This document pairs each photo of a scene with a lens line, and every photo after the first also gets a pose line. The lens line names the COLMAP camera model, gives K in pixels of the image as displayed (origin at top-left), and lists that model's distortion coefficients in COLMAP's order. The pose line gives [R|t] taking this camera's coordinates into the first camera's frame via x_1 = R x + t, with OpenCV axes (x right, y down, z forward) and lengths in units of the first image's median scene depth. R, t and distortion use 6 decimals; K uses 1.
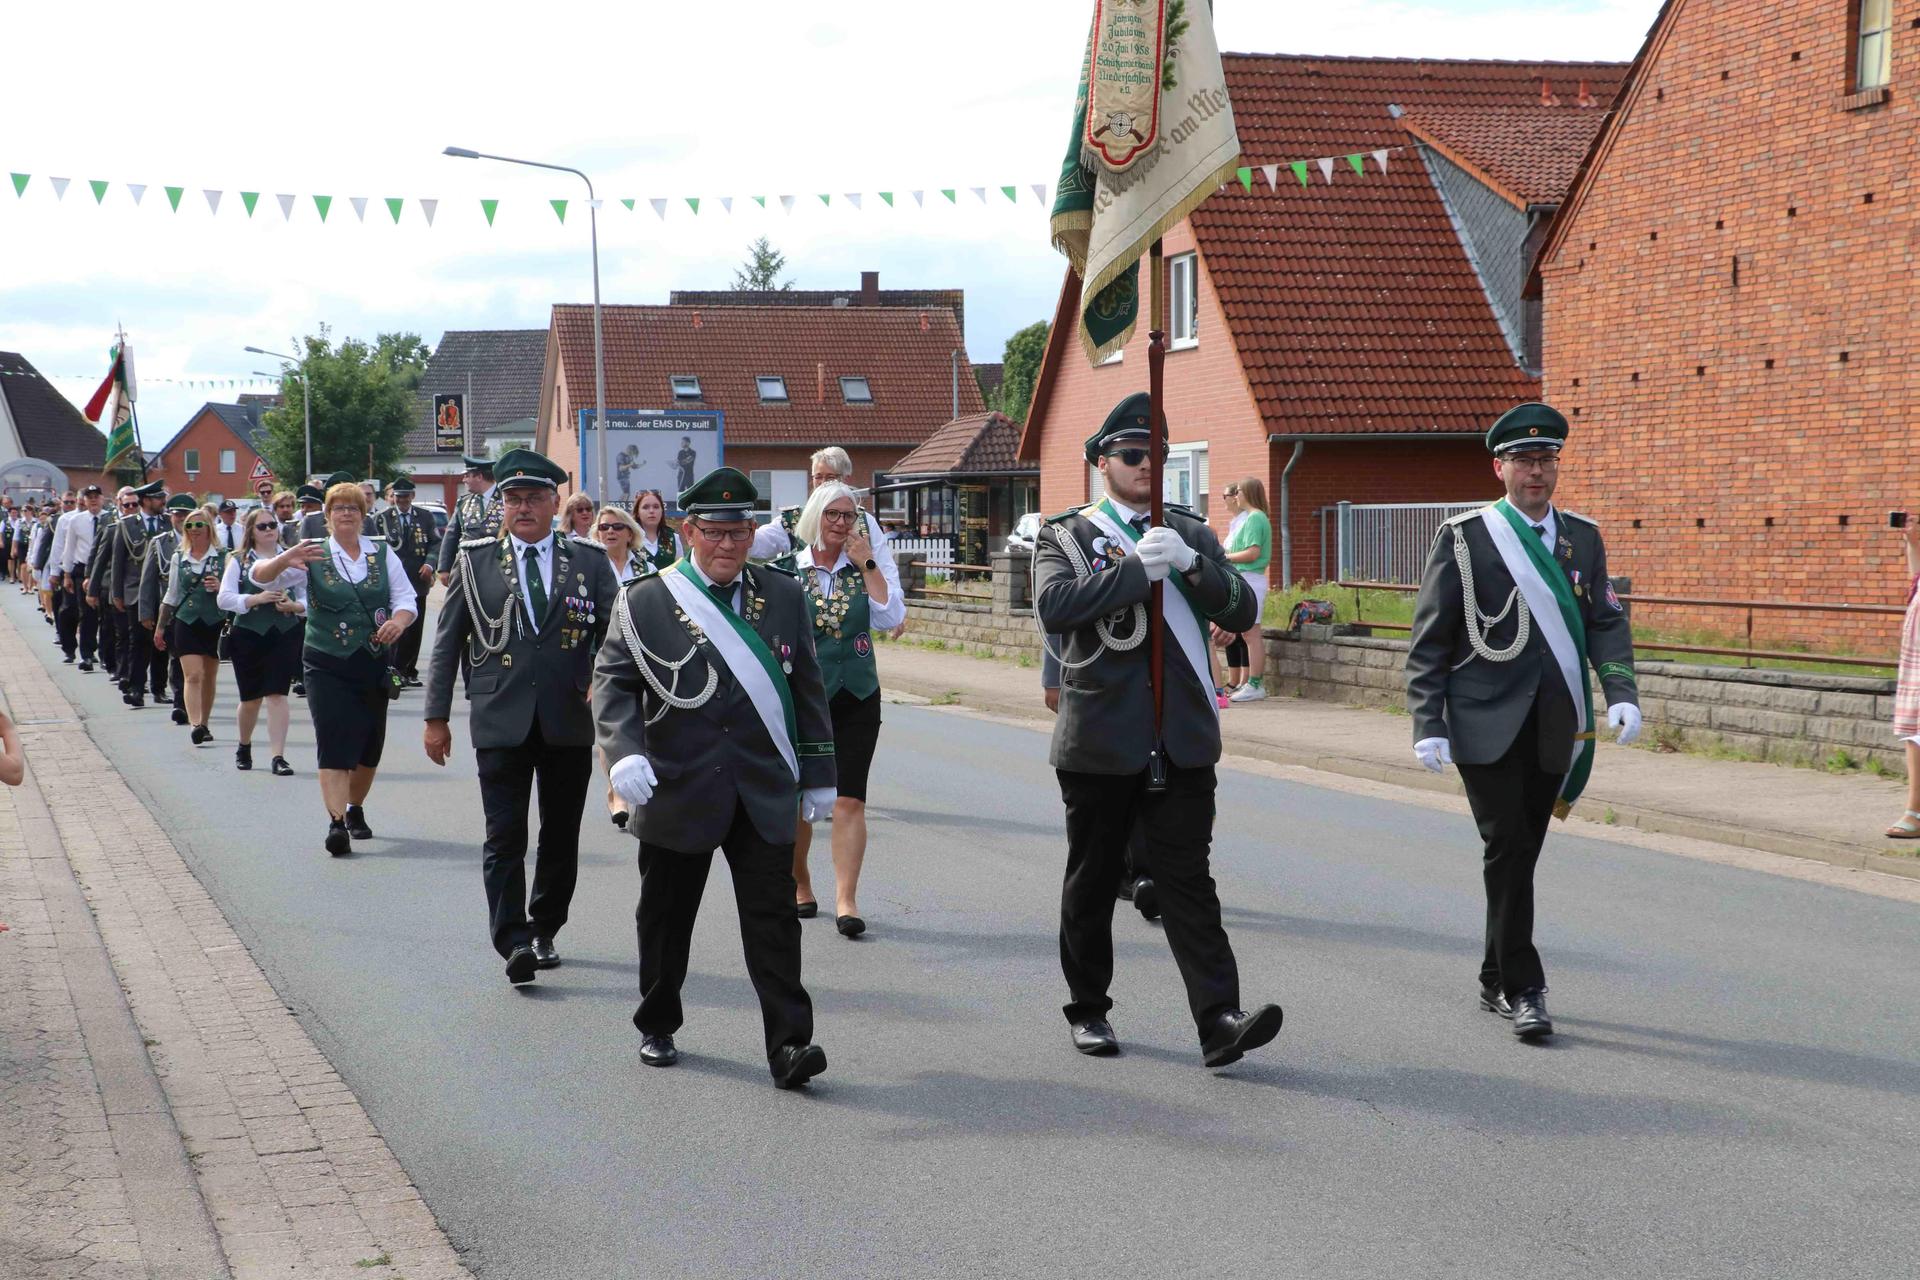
lens RADIAL K [[3298.7, 0, 953.3], [0, 3298.7, 642.5], [0, 0, 1]] dist [0.140254, 0.578070]
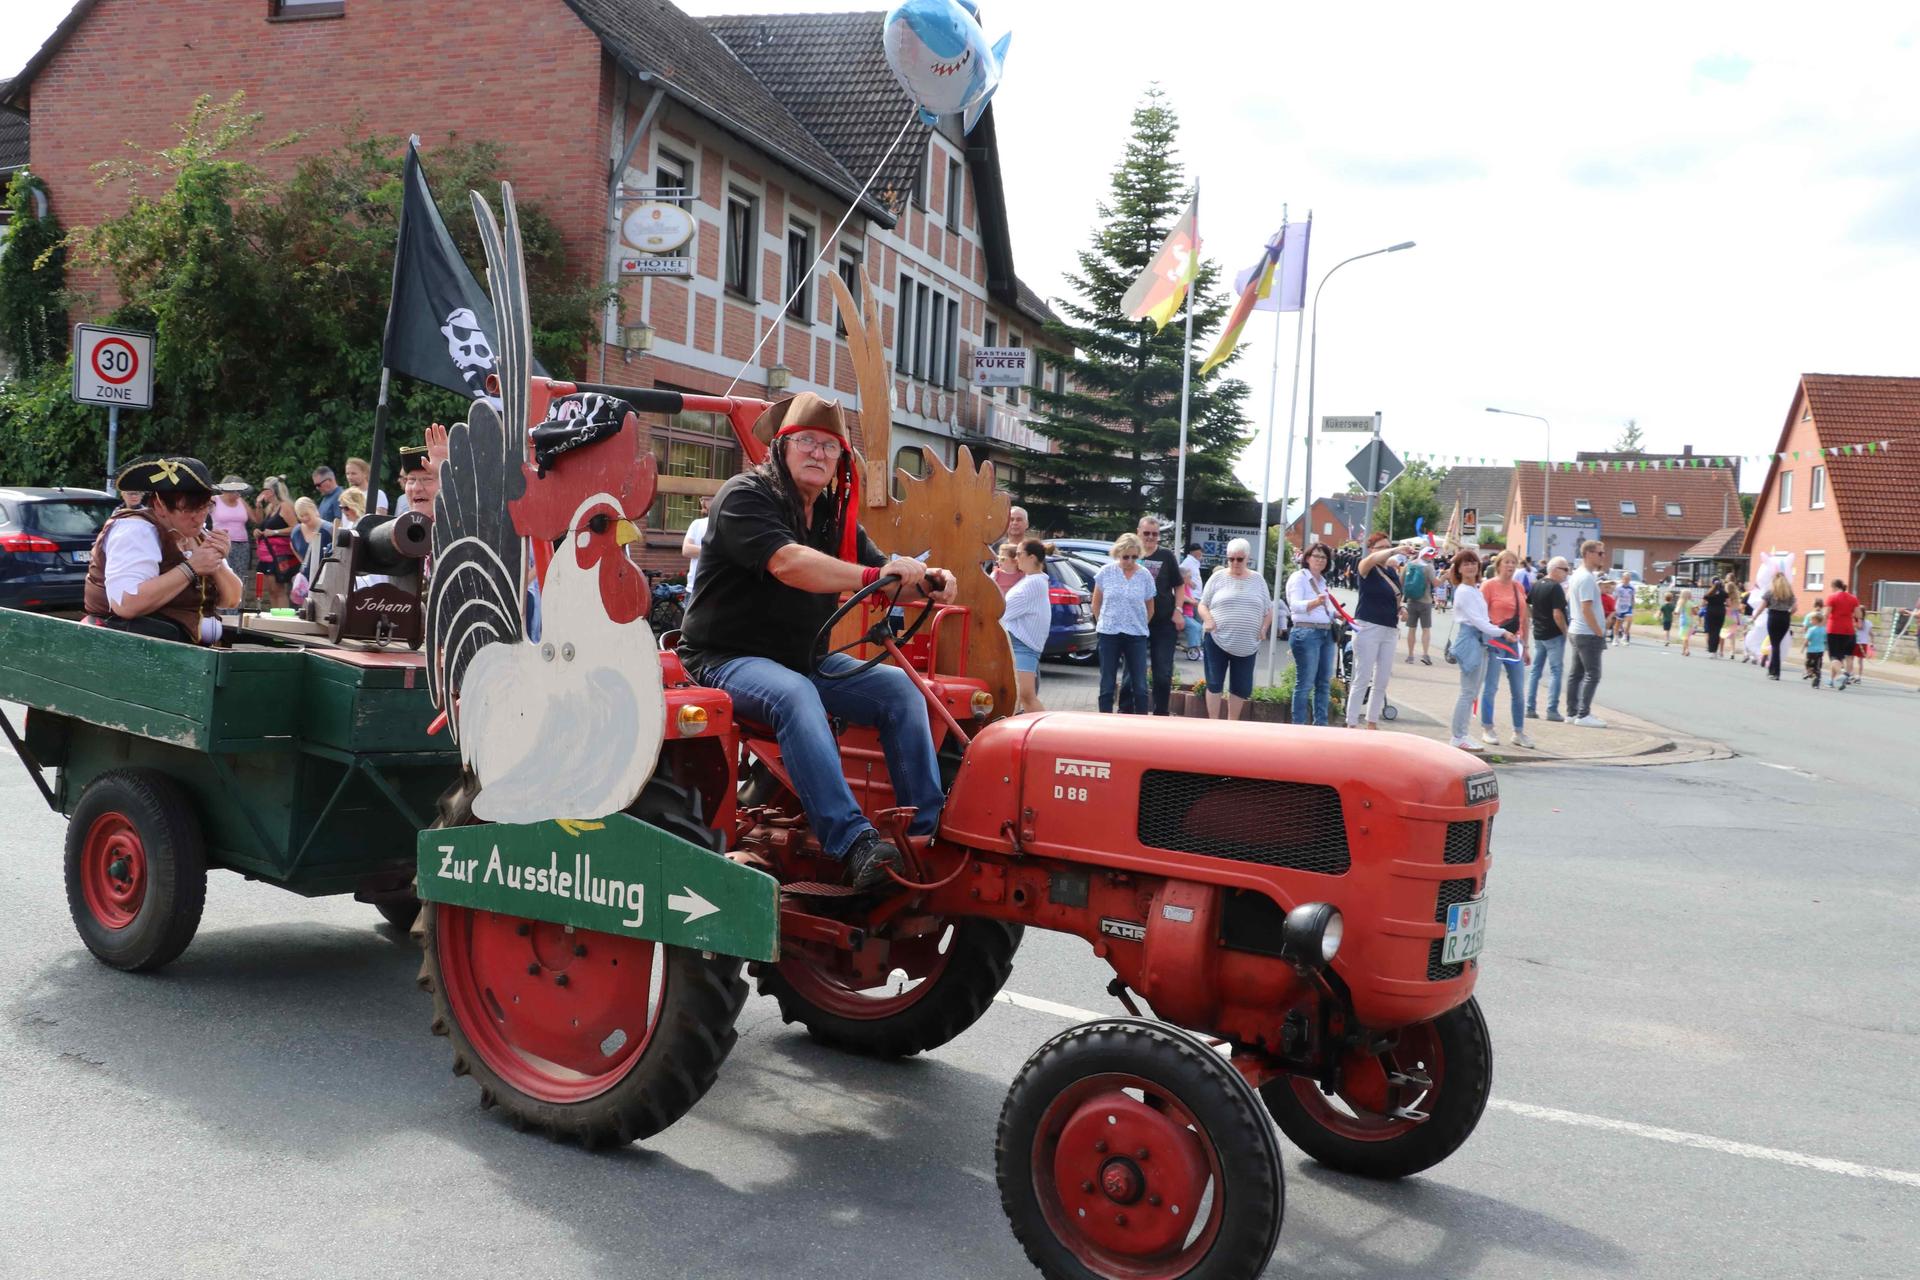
lens RADIAL K [[1939.3, 0, 956.7], [0, 1939.3, 652.5], [0, 0, 1]] dist [-0.125644, 0.276155]
pose [[0.923376, 0.067487, -0.377917, 0.021628], [-0.063549, 0.997716, 0.022896, 0.013544], [0.378599, 0.002875, 0.925556, -0.341128]]
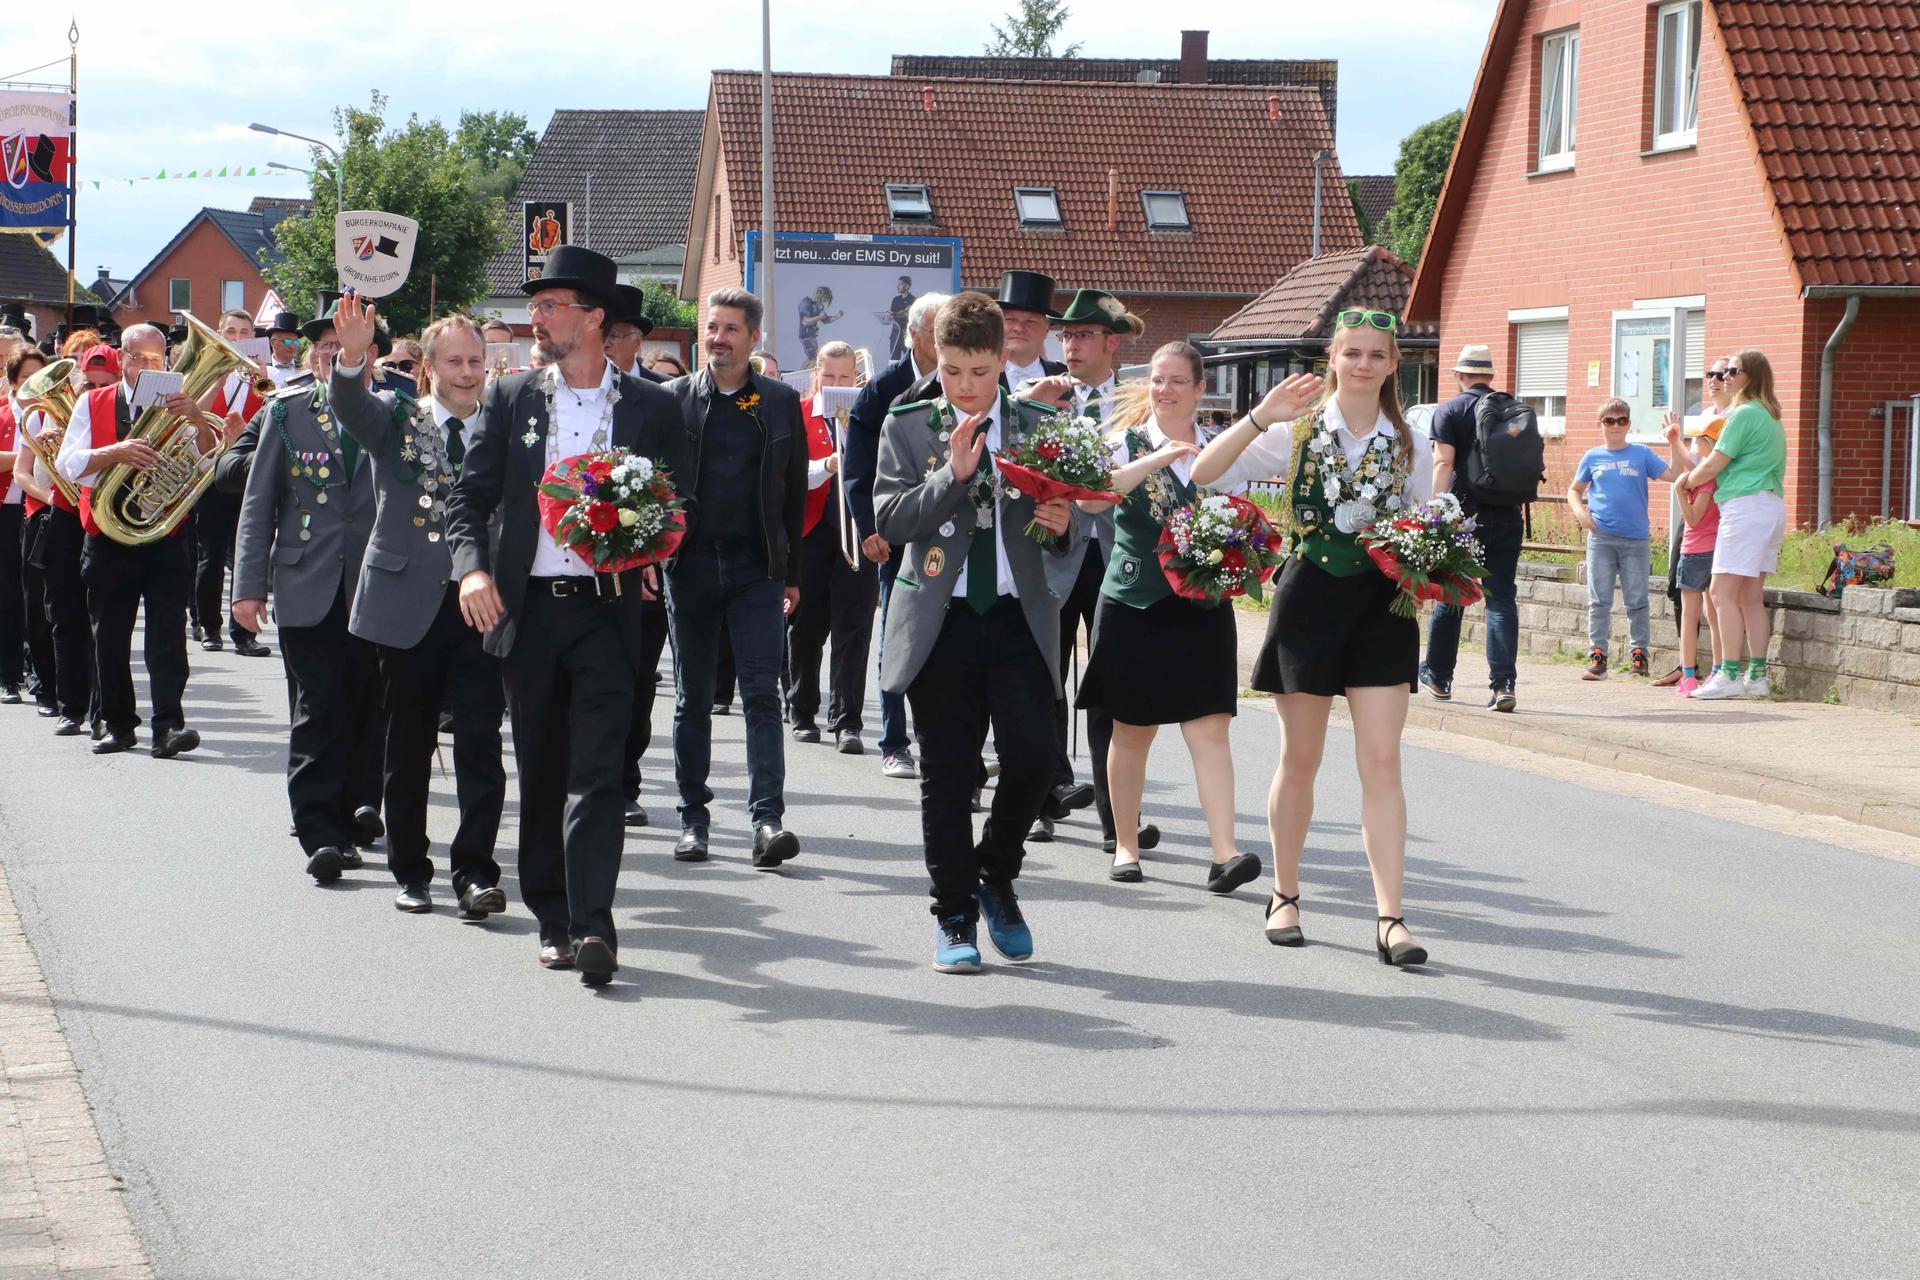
lens RADIAL K [[4904.0, 0, 948.7], [0, 4904.0, 658.8], [0, 0, 1]] dist [0.387932, 1.790503]
pose [[0.996845, 0.029630, -0.073642, 0.004000], [-0.028642, 0.999485, 0.014437, -0.000415], [0.074032, -0.012282, 0.997180, 0.031268]]
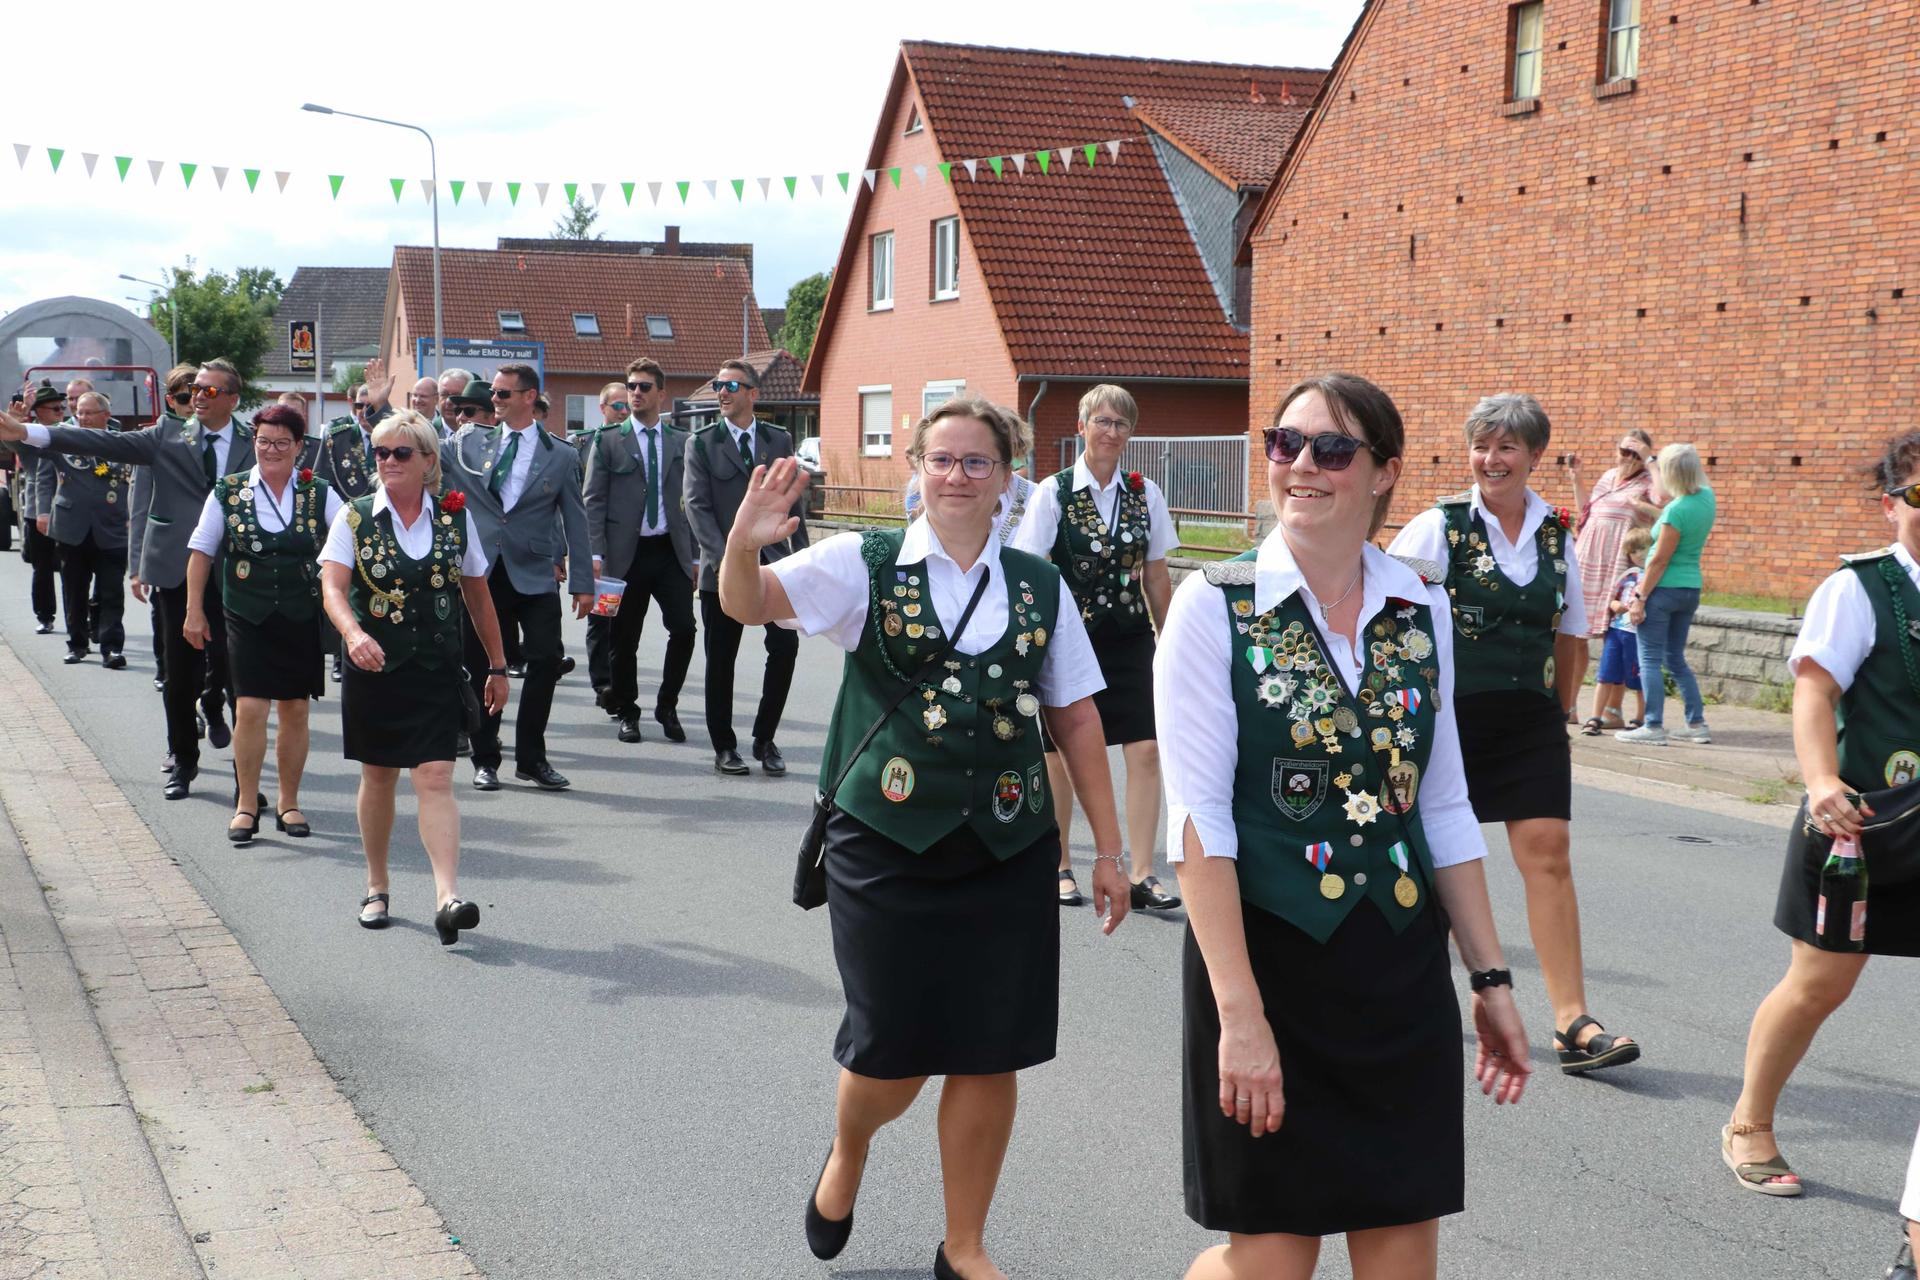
lens RADIAL K [[2810.4, 0, 966.5], [0, 2810.4, 650.7], [0, 0, 1]] dist [0.012589, 0.652339]
pose [[0.996407, 0.017171, 0.082933, -0.003477], [-0.020130, 0.999185, 0.034975, 0.000128], [-0.082265, -0.036518, 0.995941, 0.007615]]
